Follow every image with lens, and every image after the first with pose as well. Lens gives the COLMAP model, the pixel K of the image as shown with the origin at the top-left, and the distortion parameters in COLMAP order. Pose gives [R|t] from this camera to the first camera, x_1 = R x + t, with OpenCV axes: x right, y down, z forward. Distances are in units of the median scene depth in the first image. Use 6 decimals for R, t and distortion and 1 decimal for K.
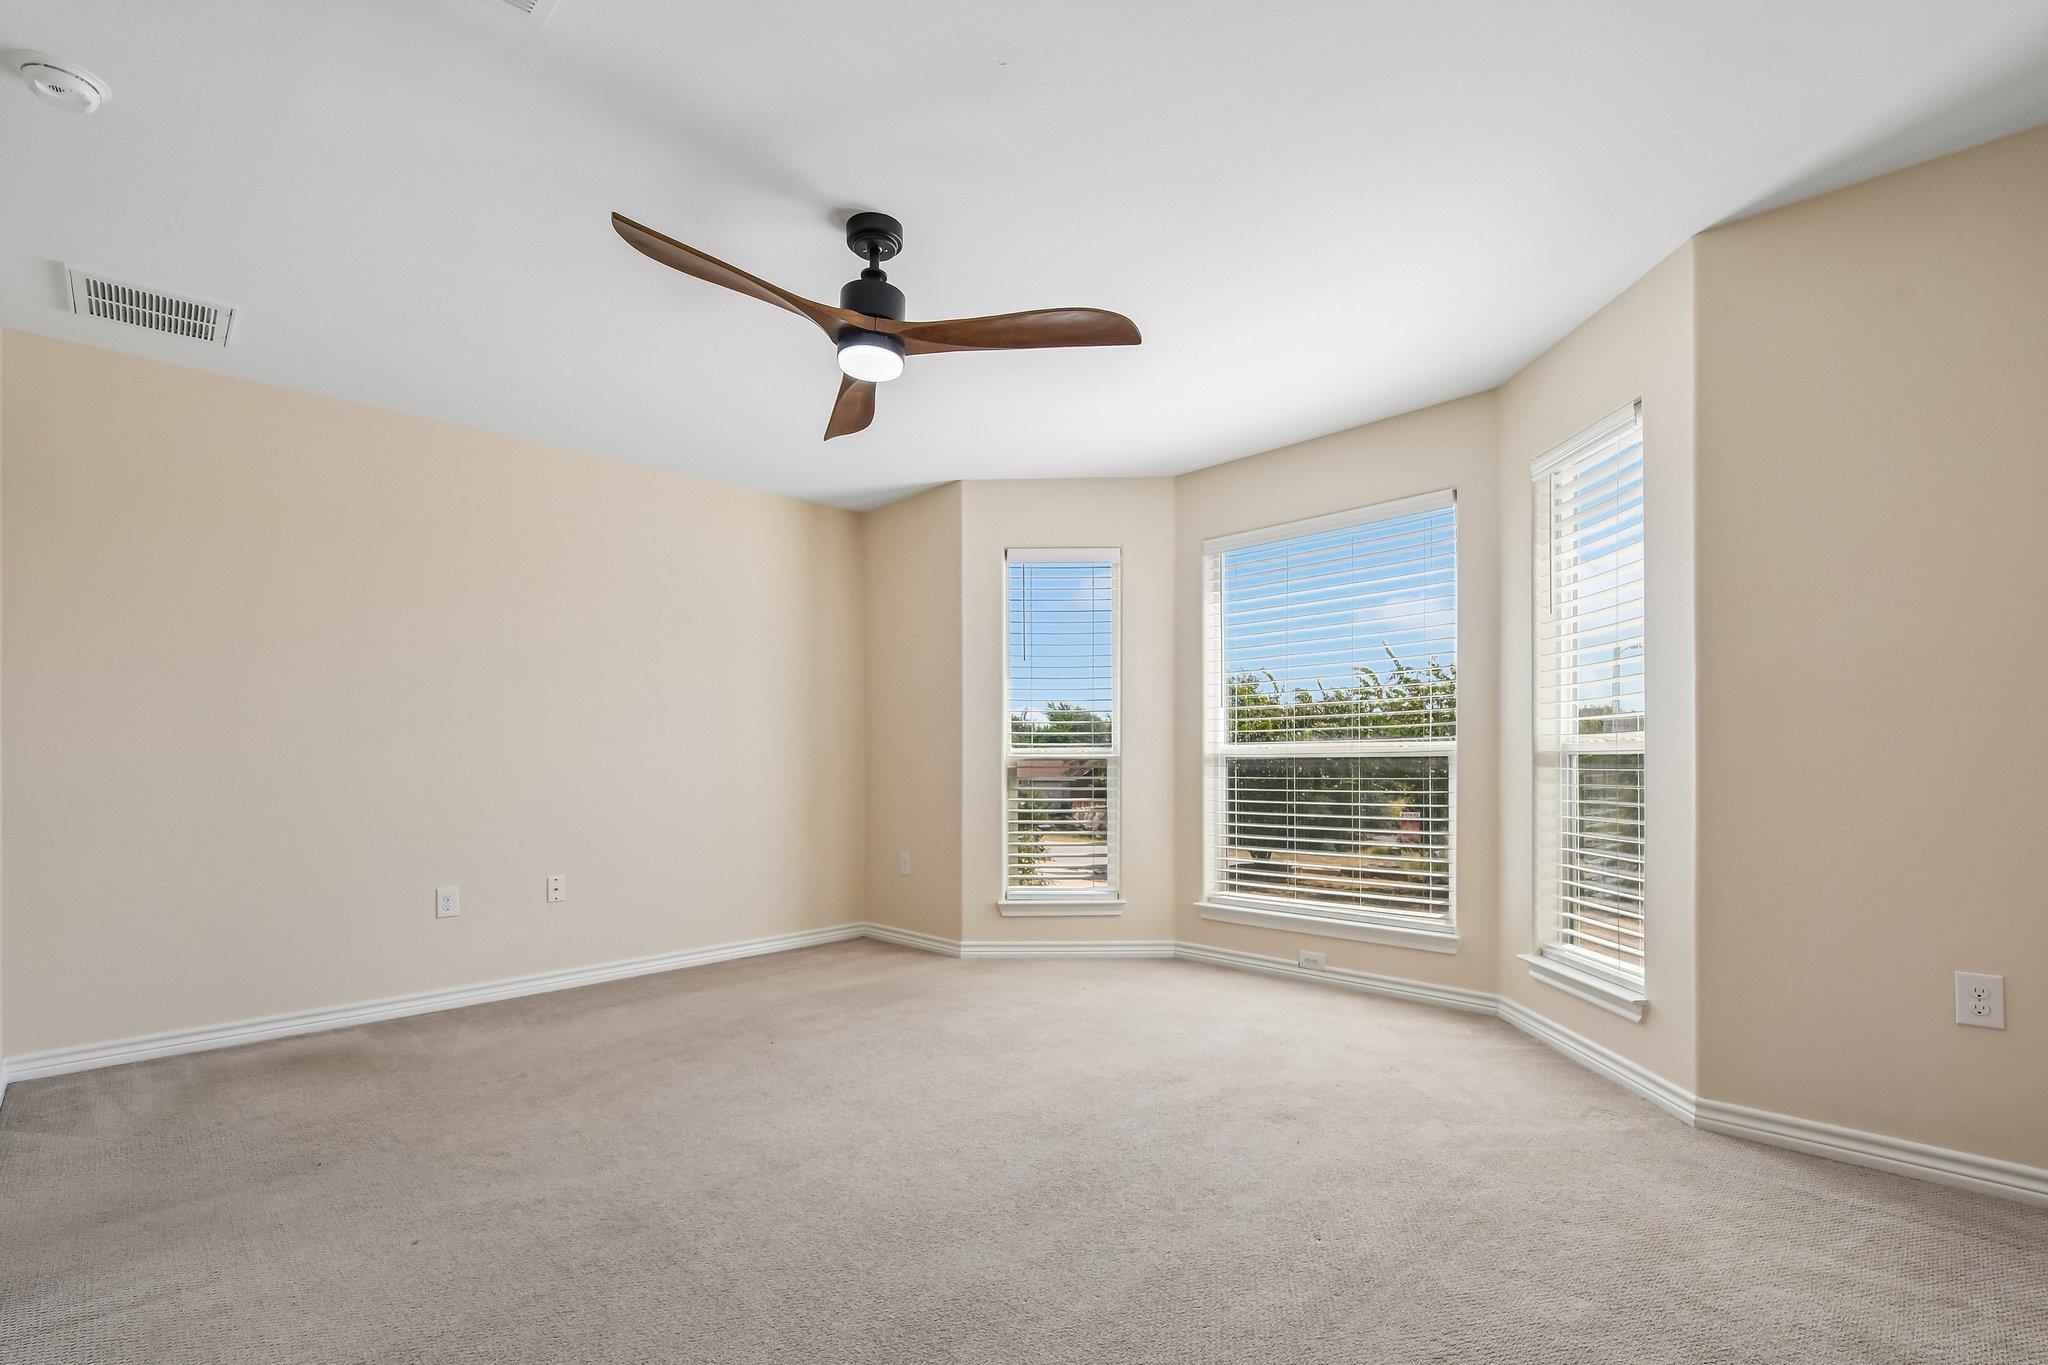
lens RADIAL K [[911.5, 0, 1011.7], [0, 911.5, 745.1], [0, 0, 1]] dist [-0.000917, -0.000428]
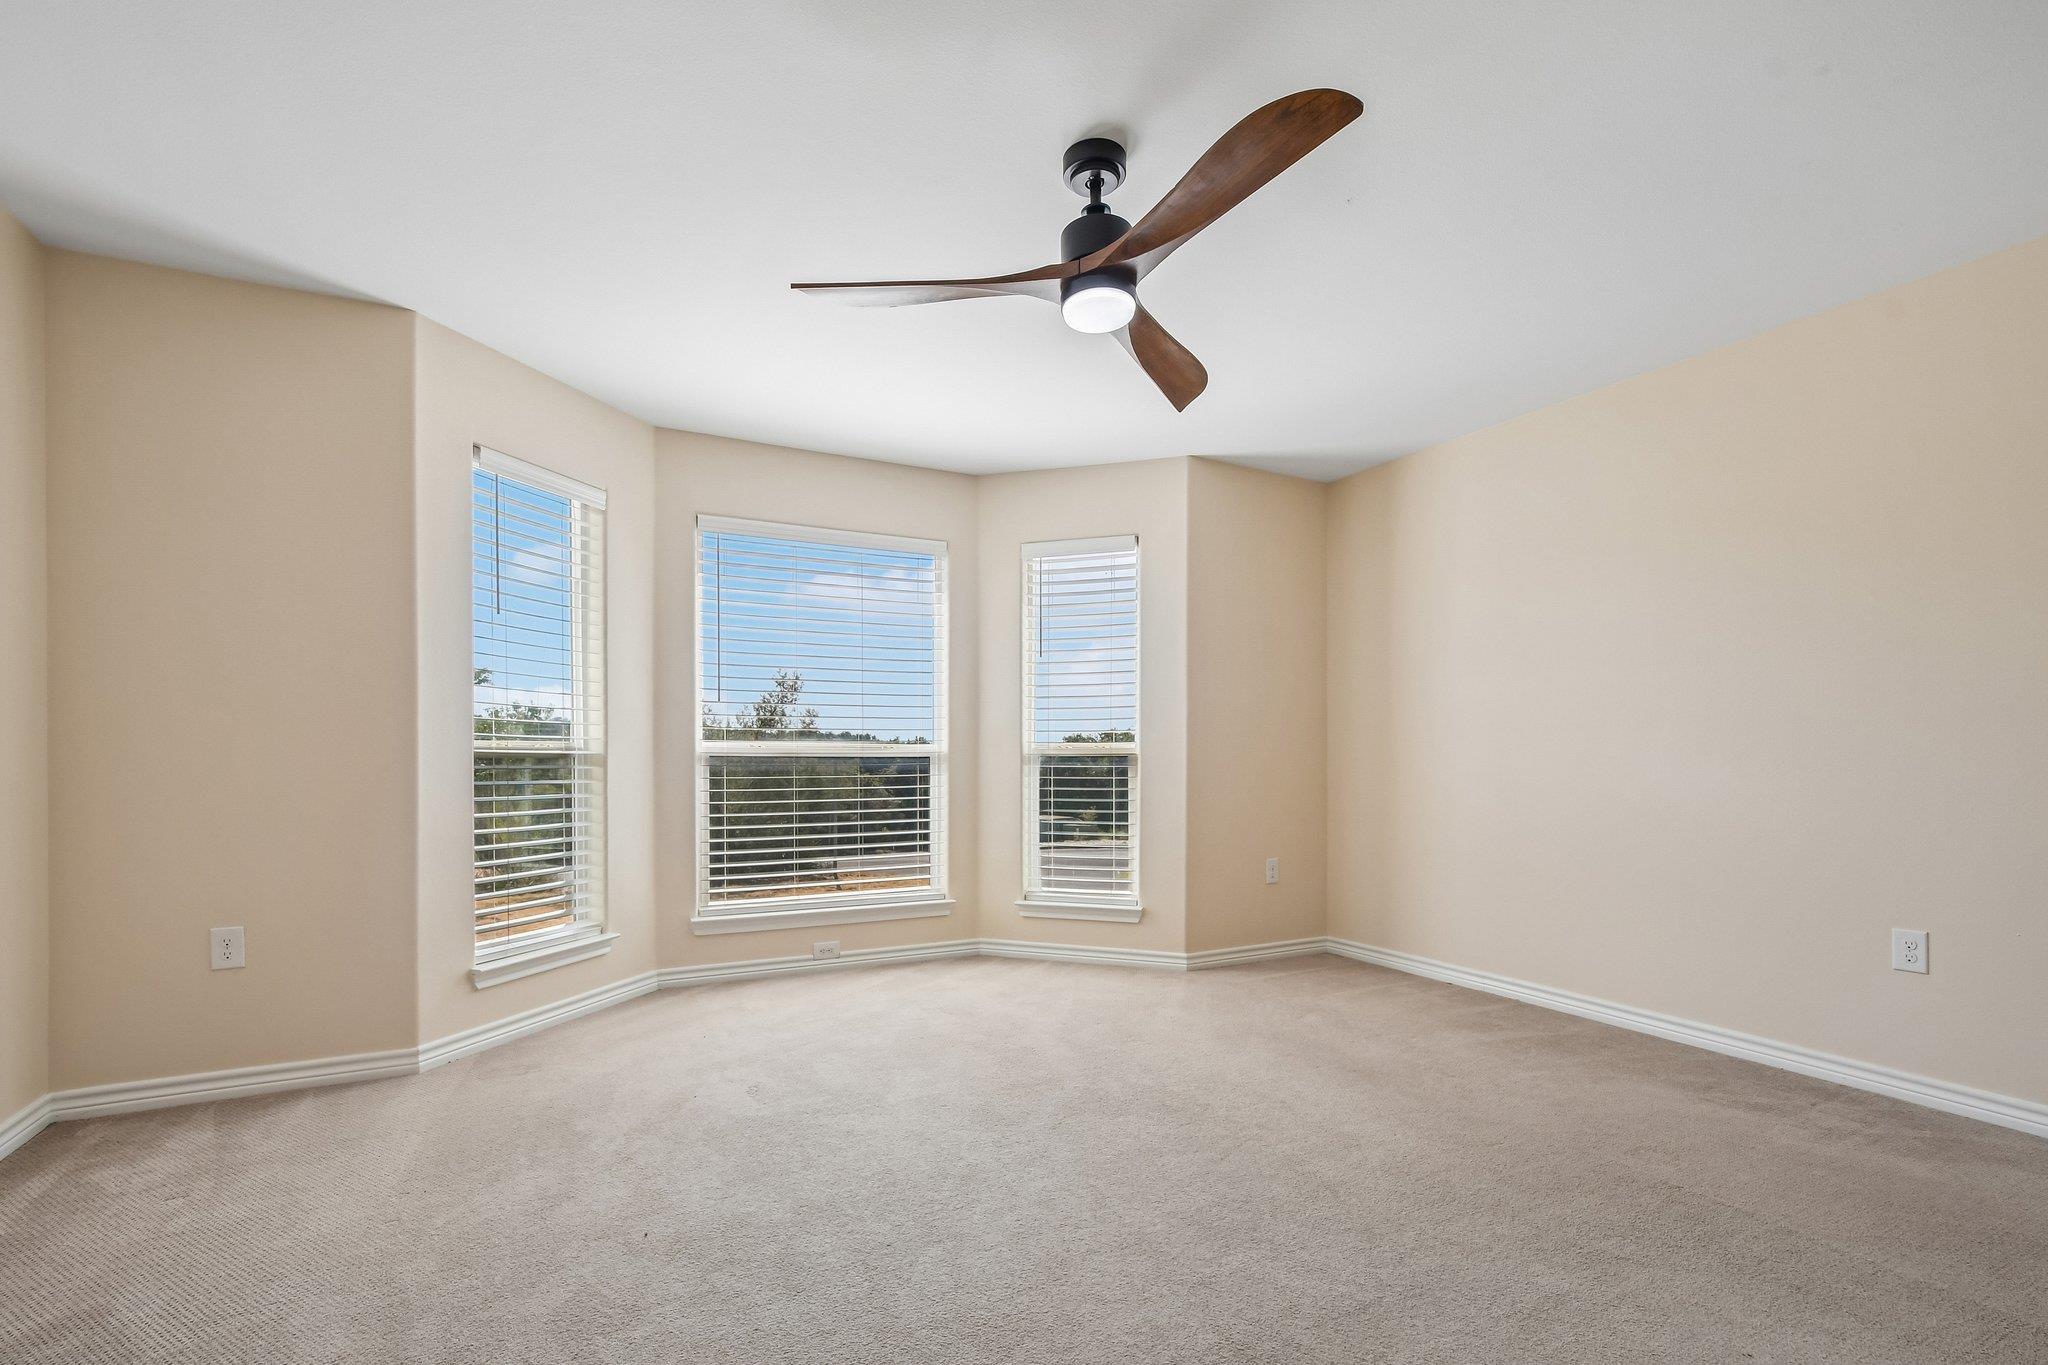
lens RADIAL K [[911.5, 0, 1011.7], [0, 911.5, 745.1], [0, 0, 1]] dist [-0.000917, -0.000428]
pose [[0.298824, 0.019832, 0.954102, -0.610535], [-0.018658, 0.999714, -0.014936, 0.012093], [-0.954126, -0.013338, 0.299109, 0.486629]]
